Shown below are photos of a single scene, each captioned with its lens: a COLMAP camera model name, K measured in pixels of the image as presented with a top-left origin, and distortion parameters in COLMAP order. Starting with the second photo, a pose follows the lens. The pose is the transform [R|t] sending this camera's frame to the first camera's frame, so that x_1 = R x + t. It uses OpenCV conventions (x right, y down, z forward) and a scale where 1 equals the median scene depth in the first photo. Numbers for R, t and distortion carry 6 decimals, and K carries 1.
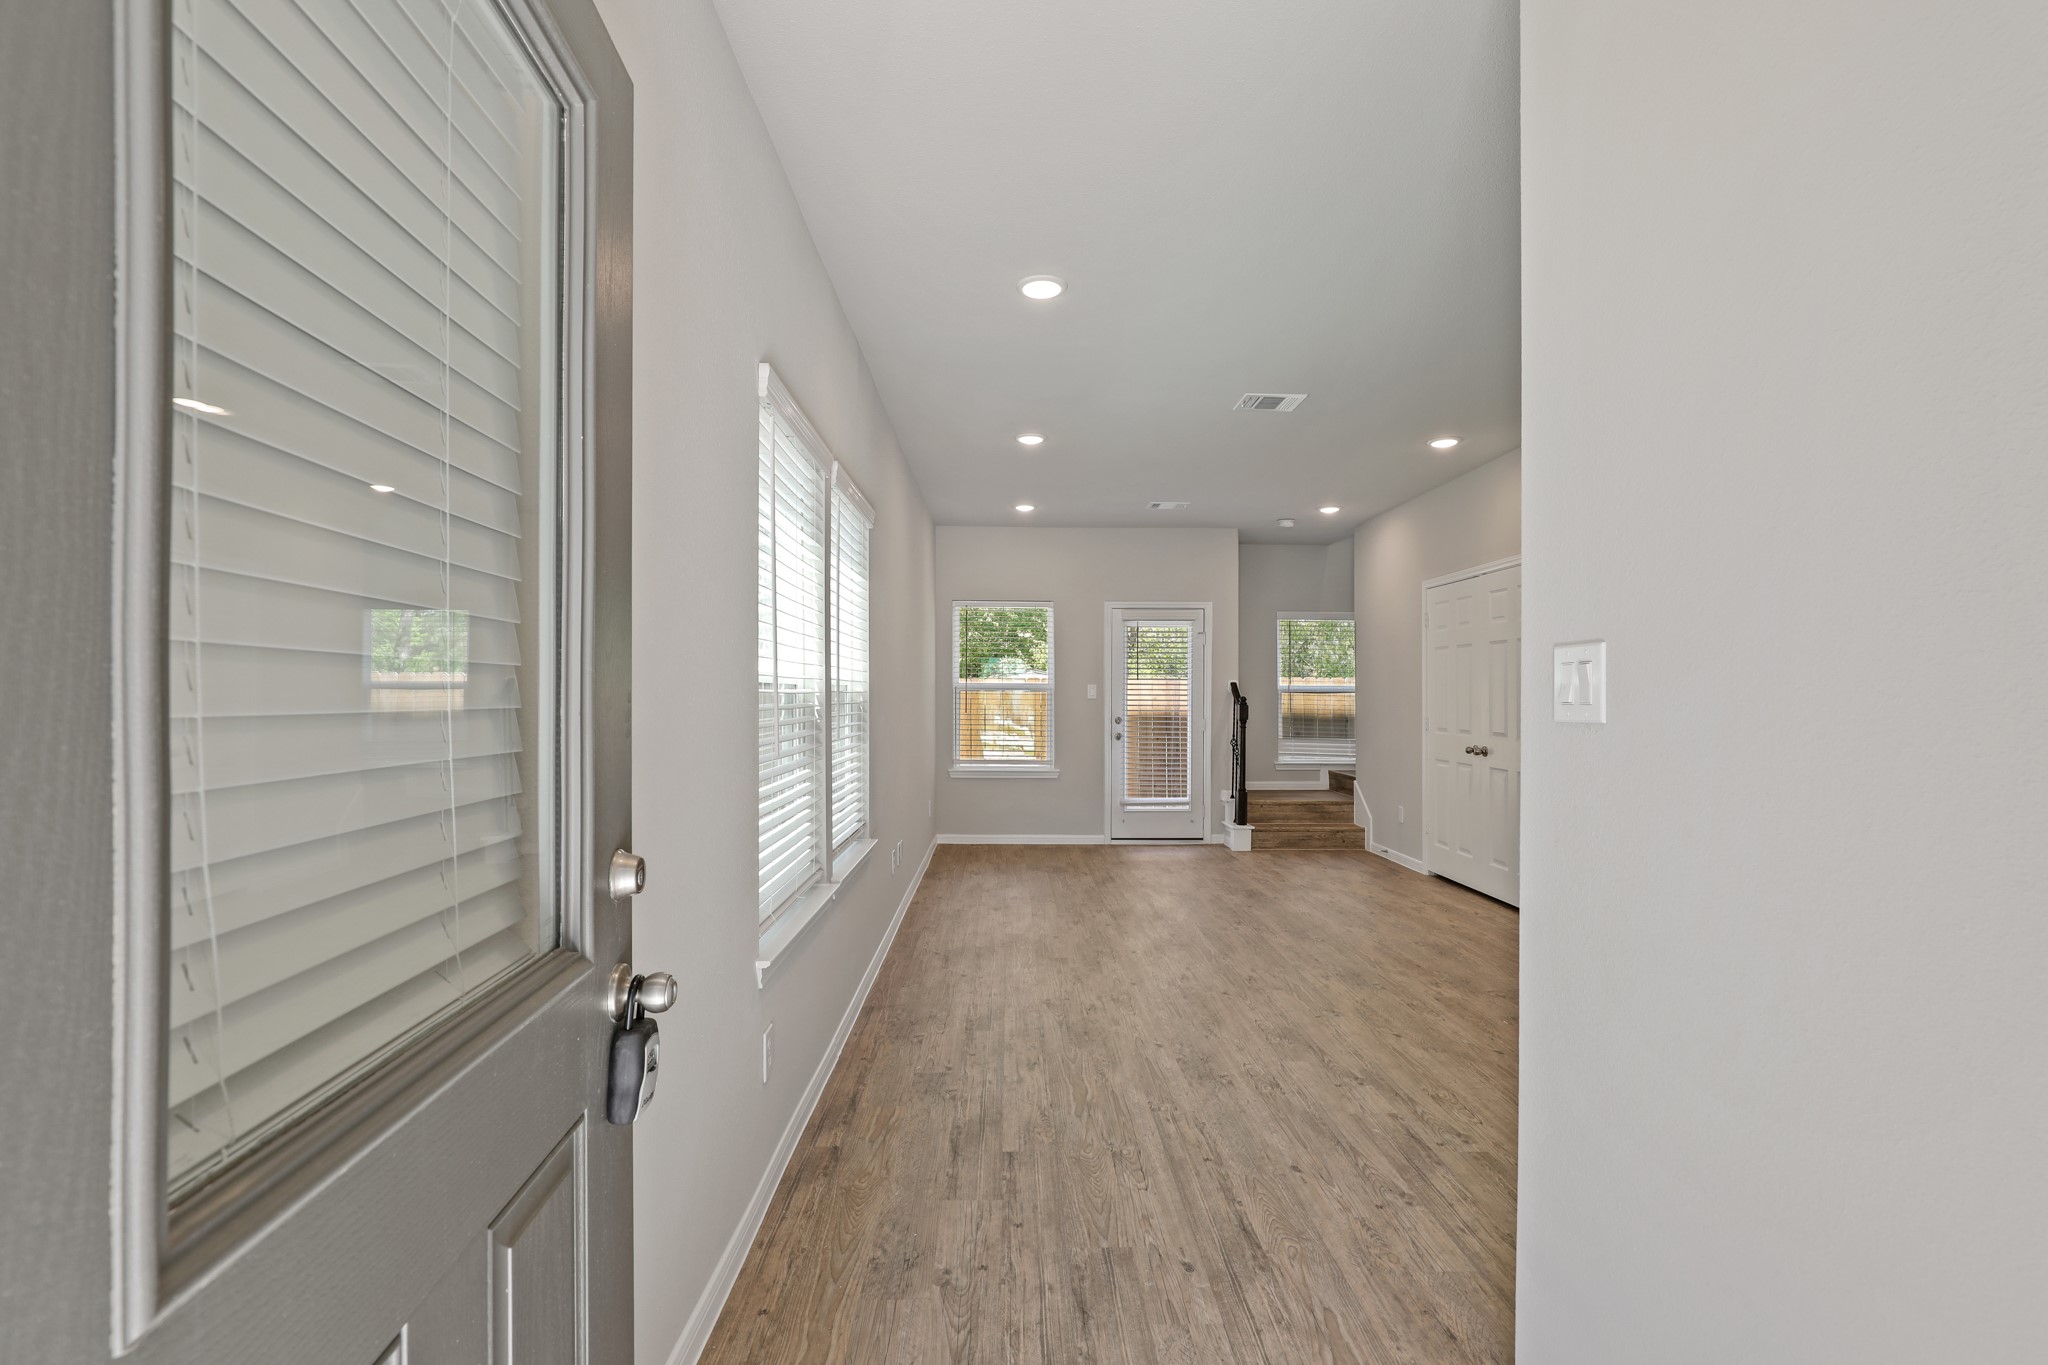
lens RADIAL K [[948.6, 0, 1030.3], [0, 948.6, 696.5], [0, 0, 1]] dist [-0.010513, 0.003158]
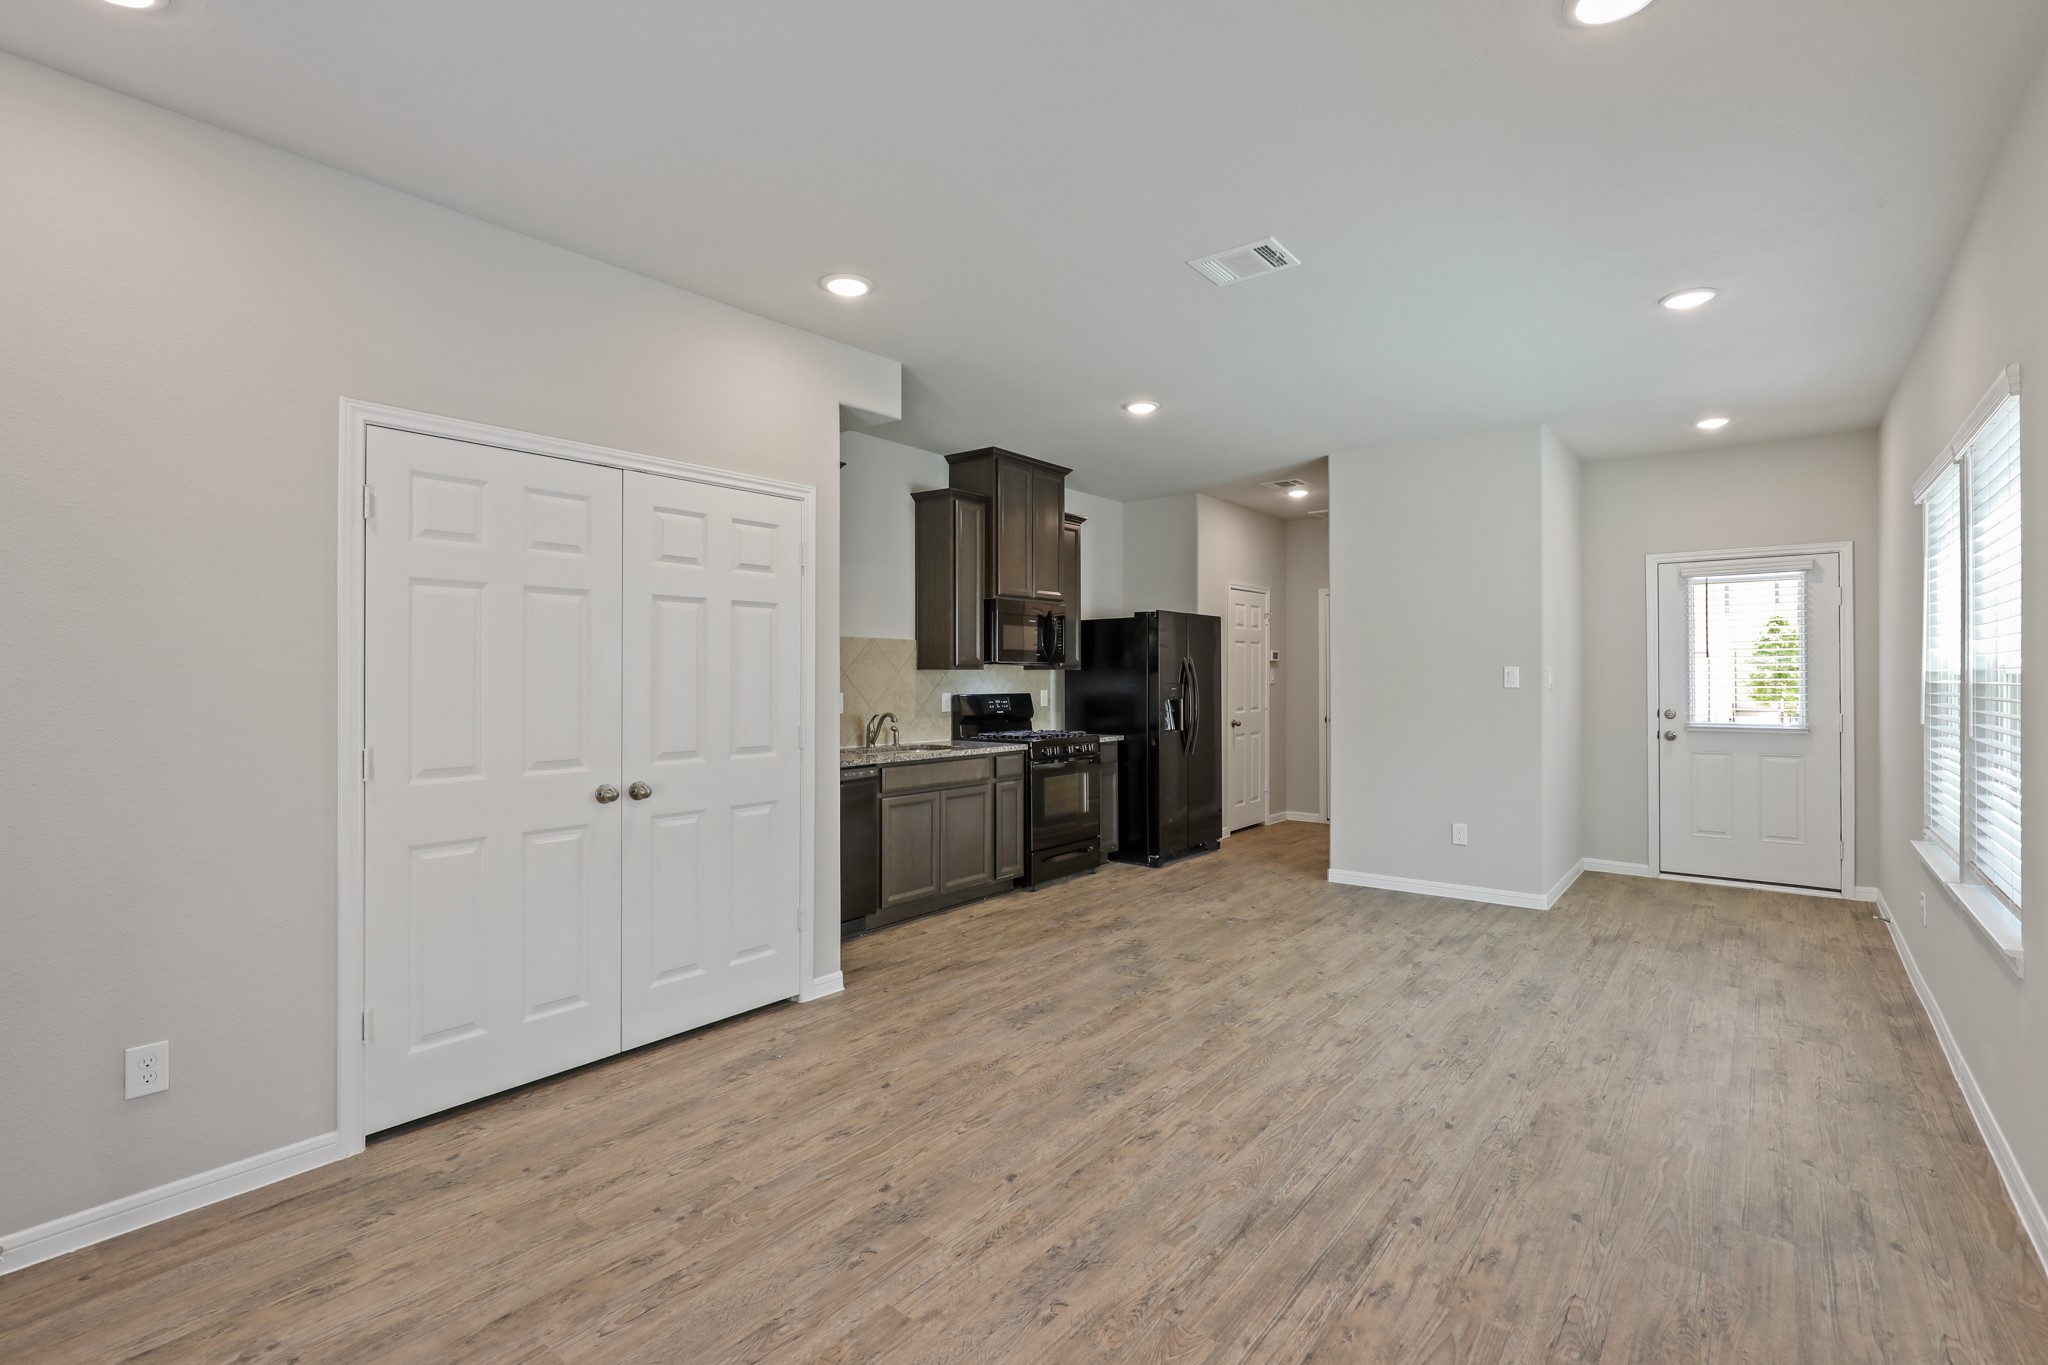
lens RADIAL K [[948.6, 0, 1031.7], [0, 948.6, 671.4], [0, 0, 1]] dist [-0.010513, 0.003158]
pose [[-0.771472, 0.004002, 0.636251, -0.069321], [0.003110, 0.999992, -0.002519, -0.012771], [-0.636256, 0.000035, -0.771478, 1.706840]]
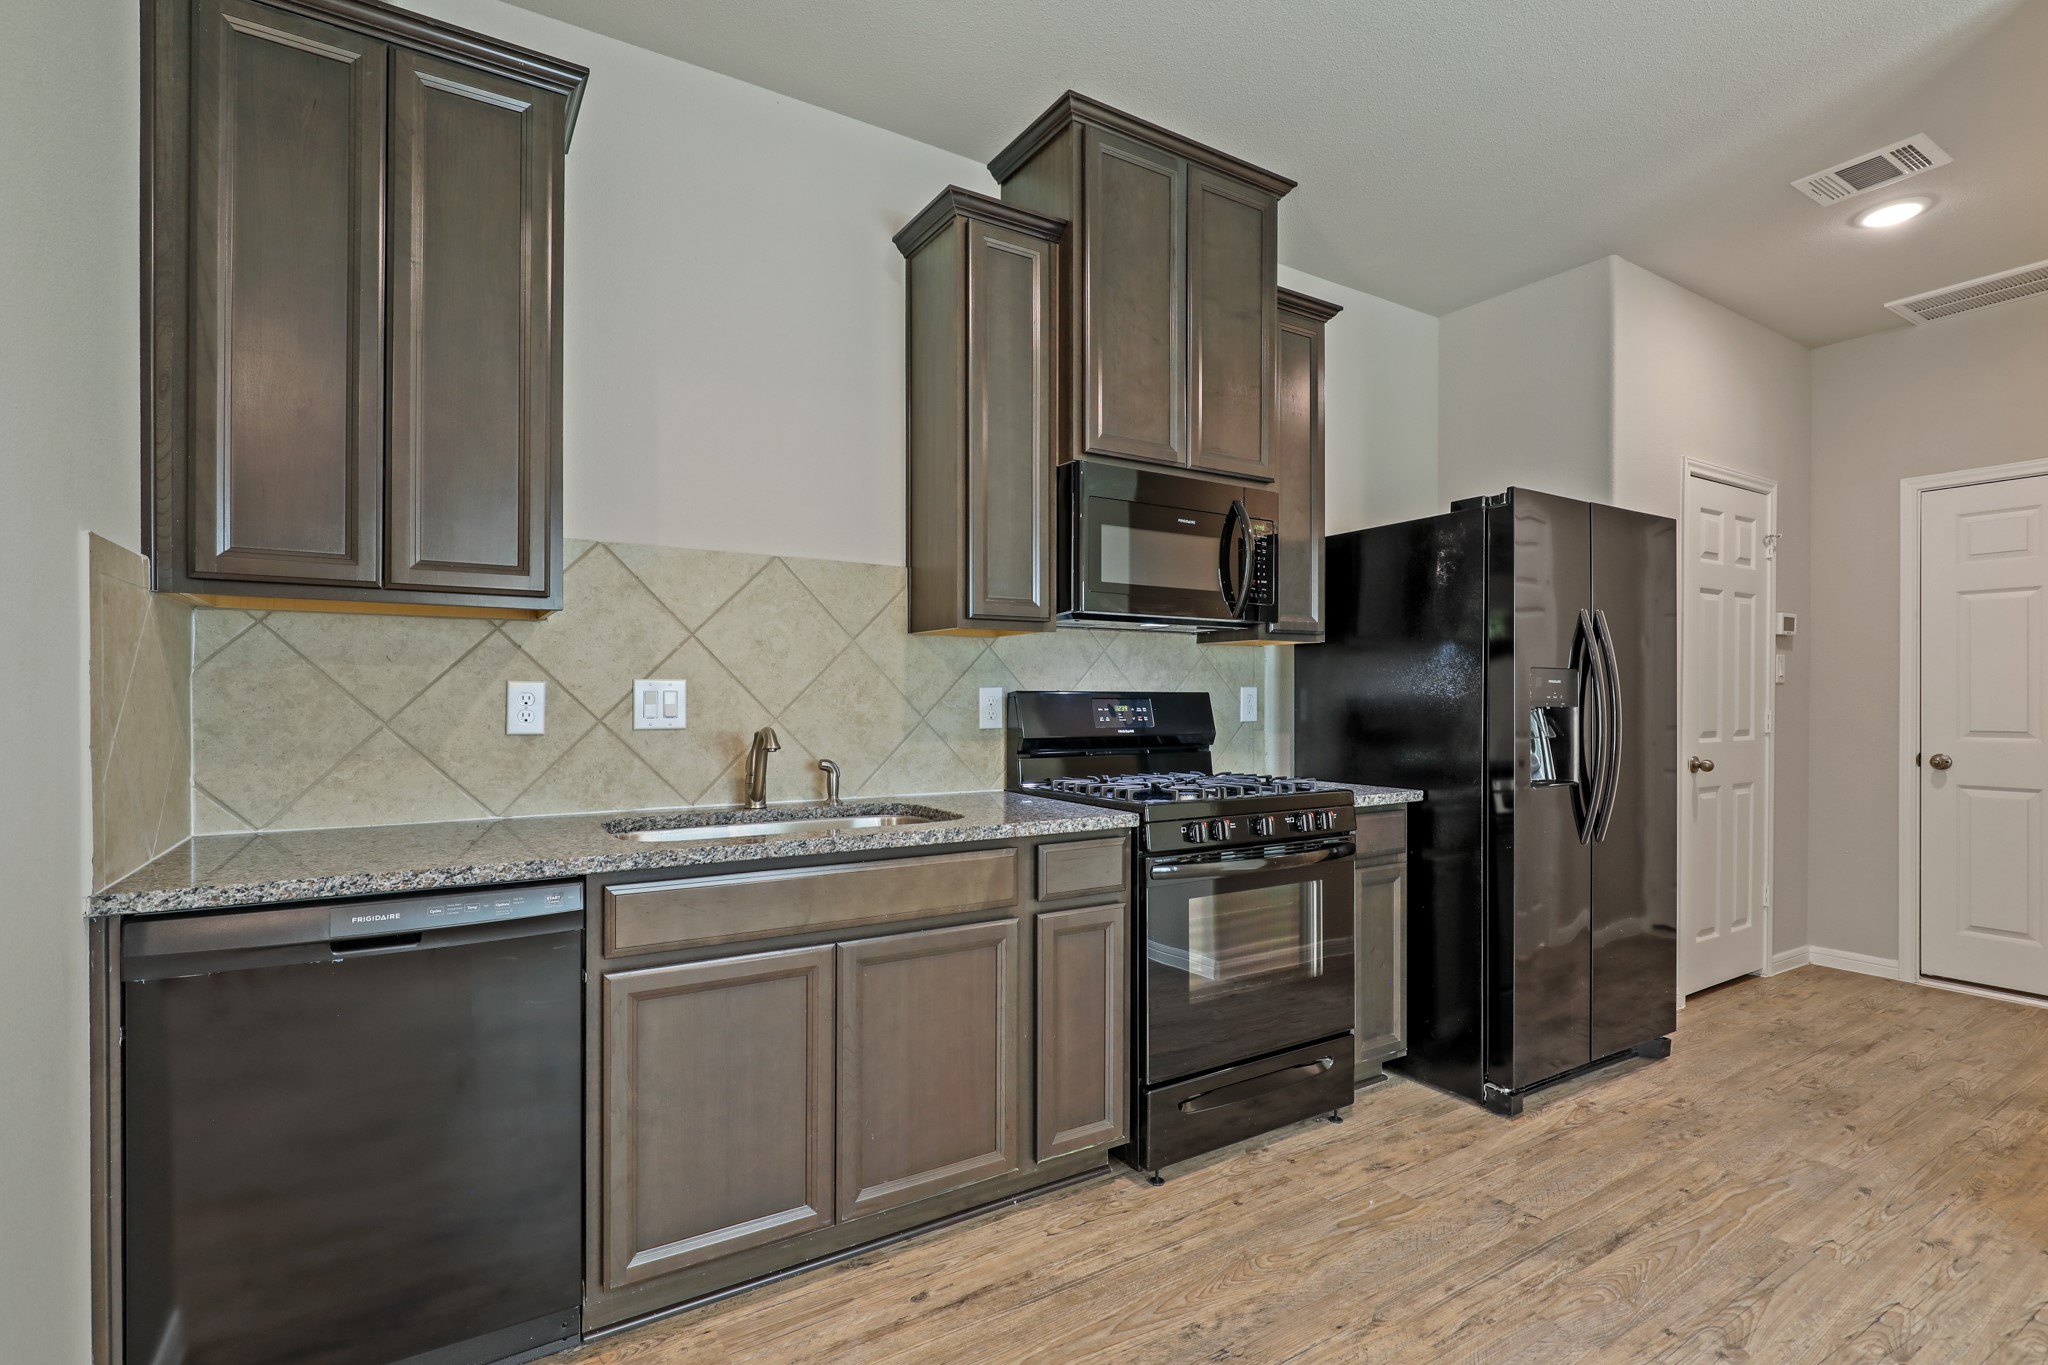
lens RADIAL K [[948.6, 0, 1016.0], [0, 948.6, 703.7], [0, 0, 1]] dist [-0.010513, 0.003158]
pose [[-0.500424, -0.006587, 0.865755, 0.349809], [0.001722, 0.999962, 0.008604, 0.019972], [-0.865779, 0.005797, -0.500393, 1.025658]]
